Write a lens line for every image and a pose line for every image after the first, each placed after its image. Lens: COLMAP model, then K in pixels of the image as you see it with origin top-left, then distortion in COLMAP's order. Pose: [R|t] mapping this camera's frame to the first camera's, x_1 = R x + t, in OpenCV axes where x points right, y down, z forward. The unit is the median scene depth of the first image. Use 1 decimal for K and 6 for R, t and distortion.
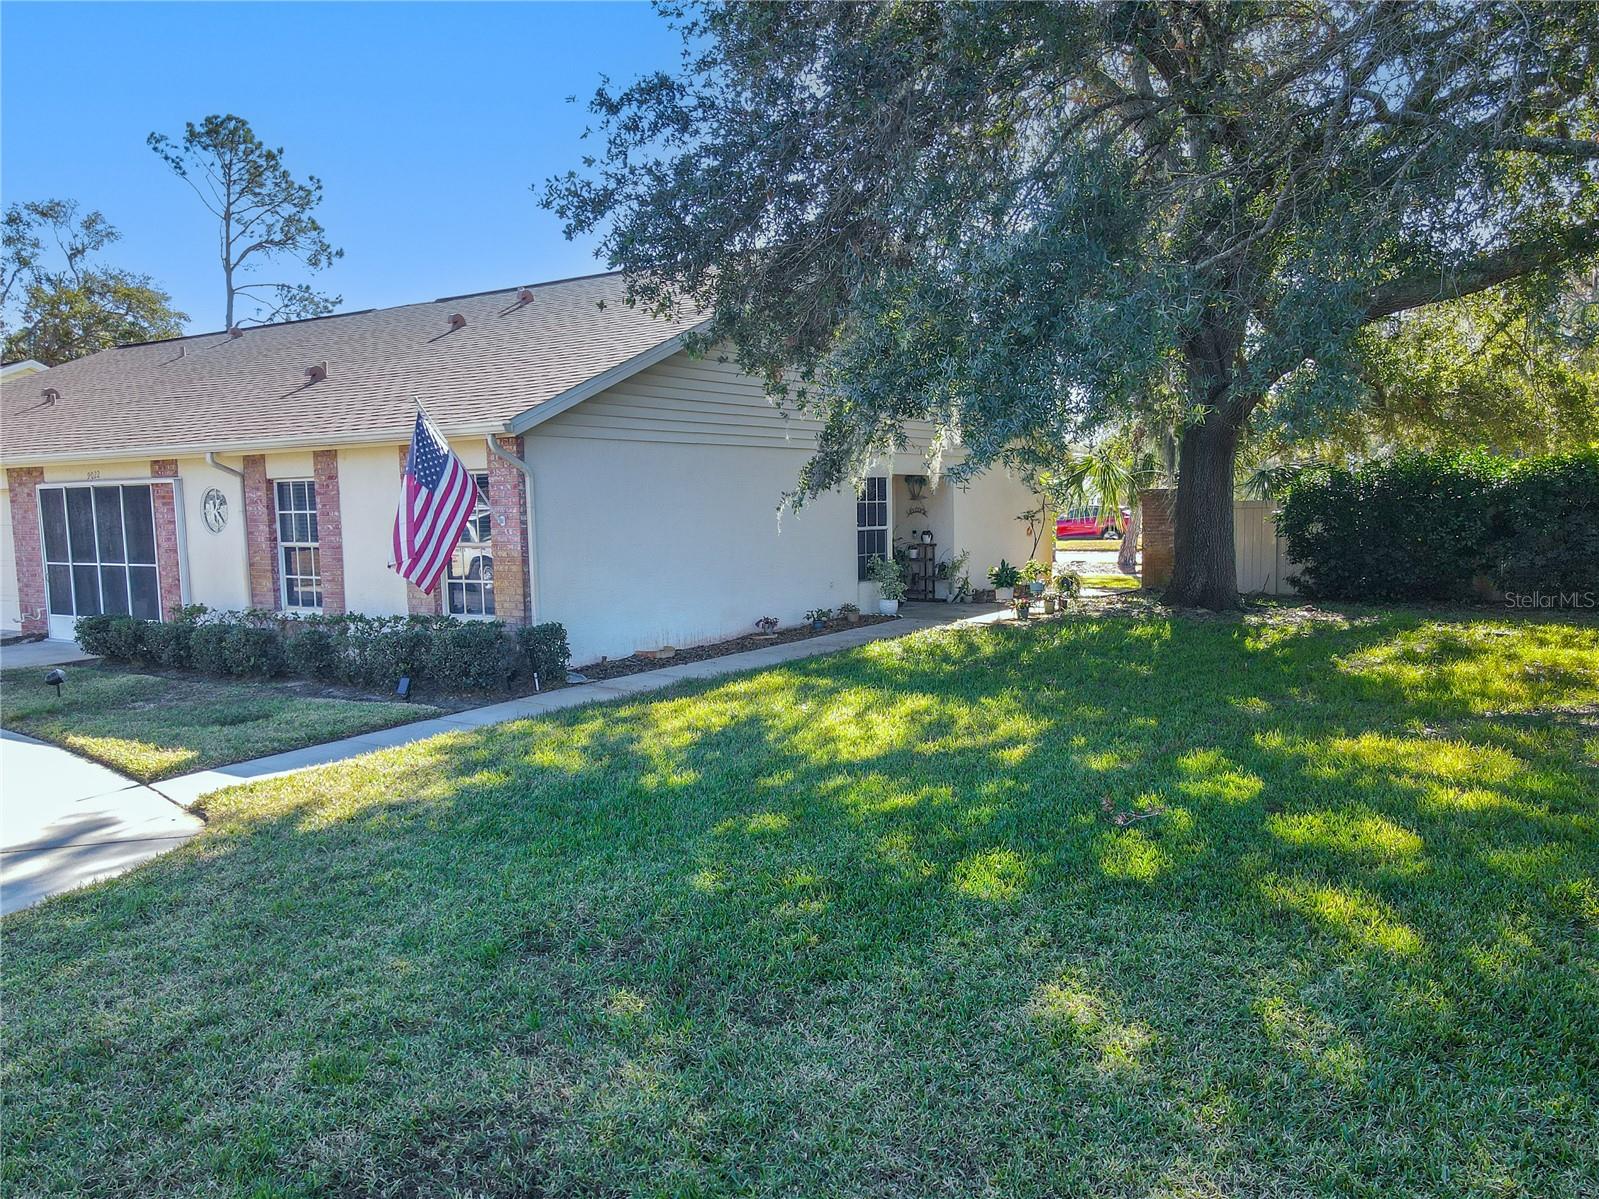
lens RADIAL K [[1125.5, 0, 794.4], [0, 1125.5, 605.0], [0, 0, 1]] dist [0.009216, -0.004366]
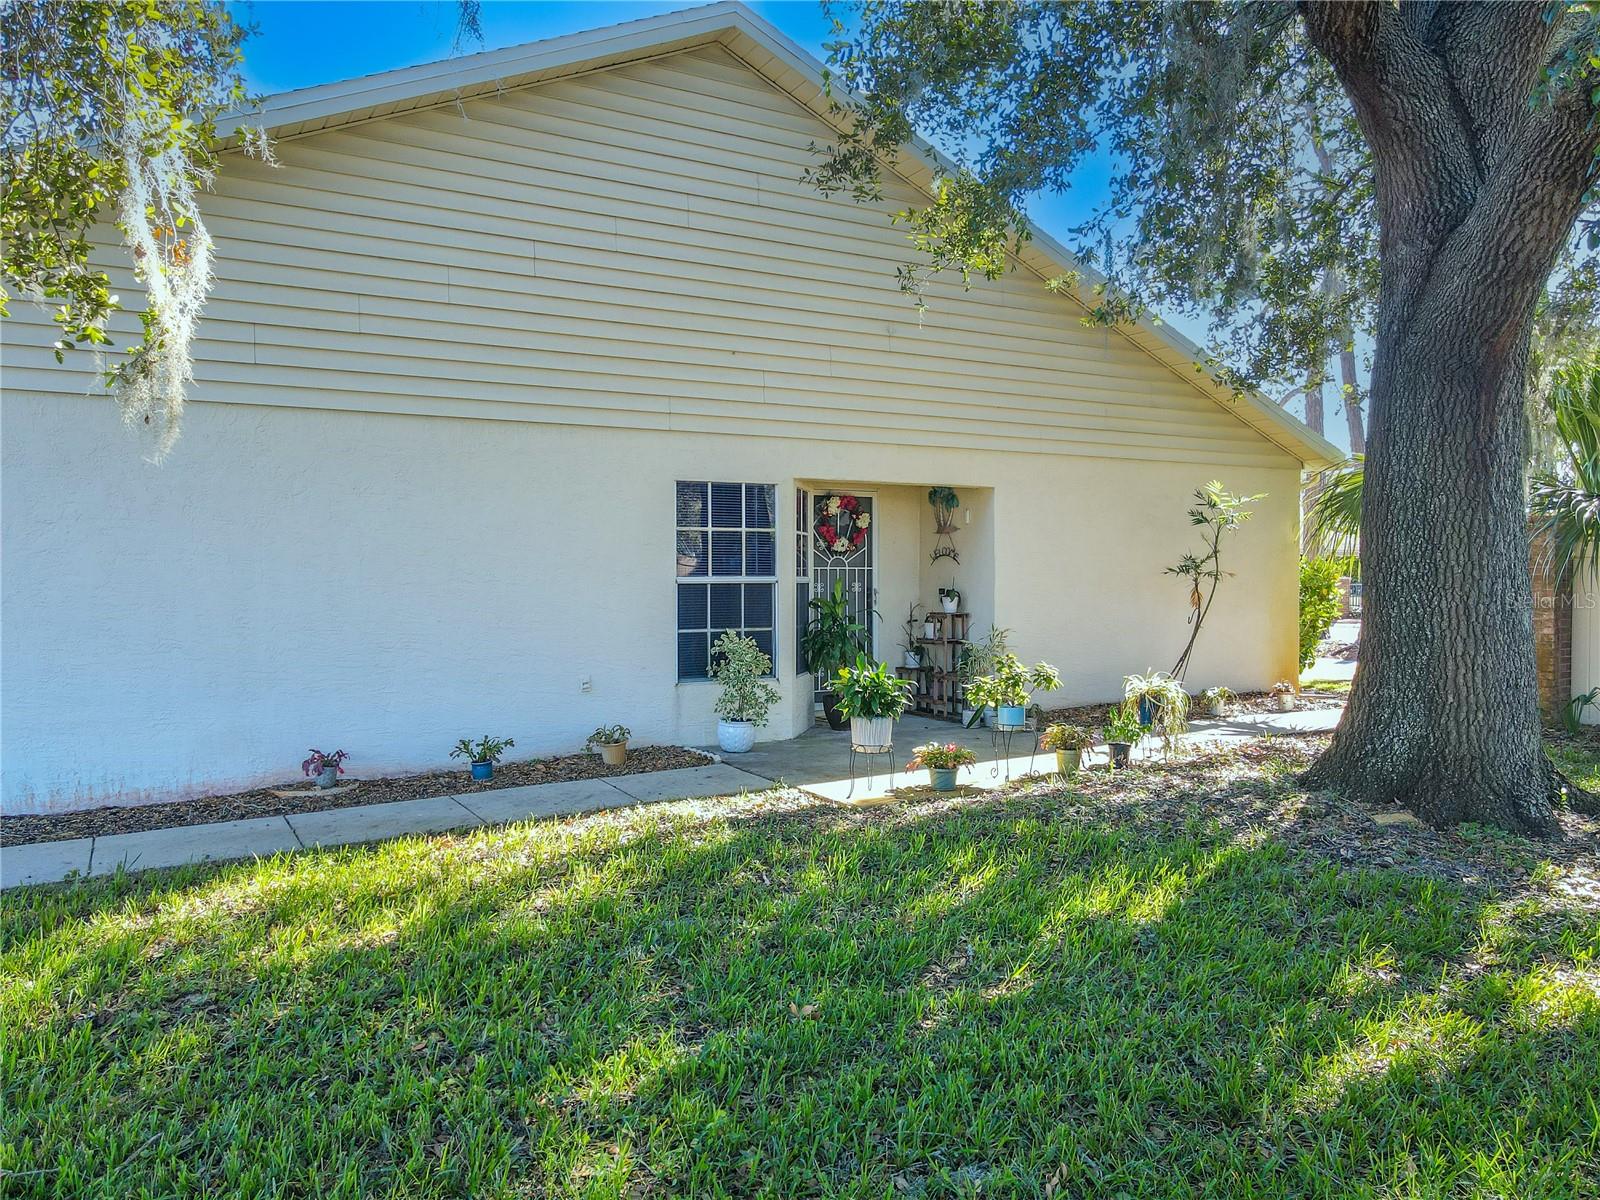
lens RADIAL K [[1126.2, 0, 794.9], [0, 1126.2, 605.5], [0, 0, 1]] dist [0.009216, -0.004366]
pose [[0.907699, 0.024492, -0.418907, 0.317475], [-0.046687, 0.997992, -0.042814, -0.035827], [0.417017, 0.058420, 0.907019, 0.541185]]
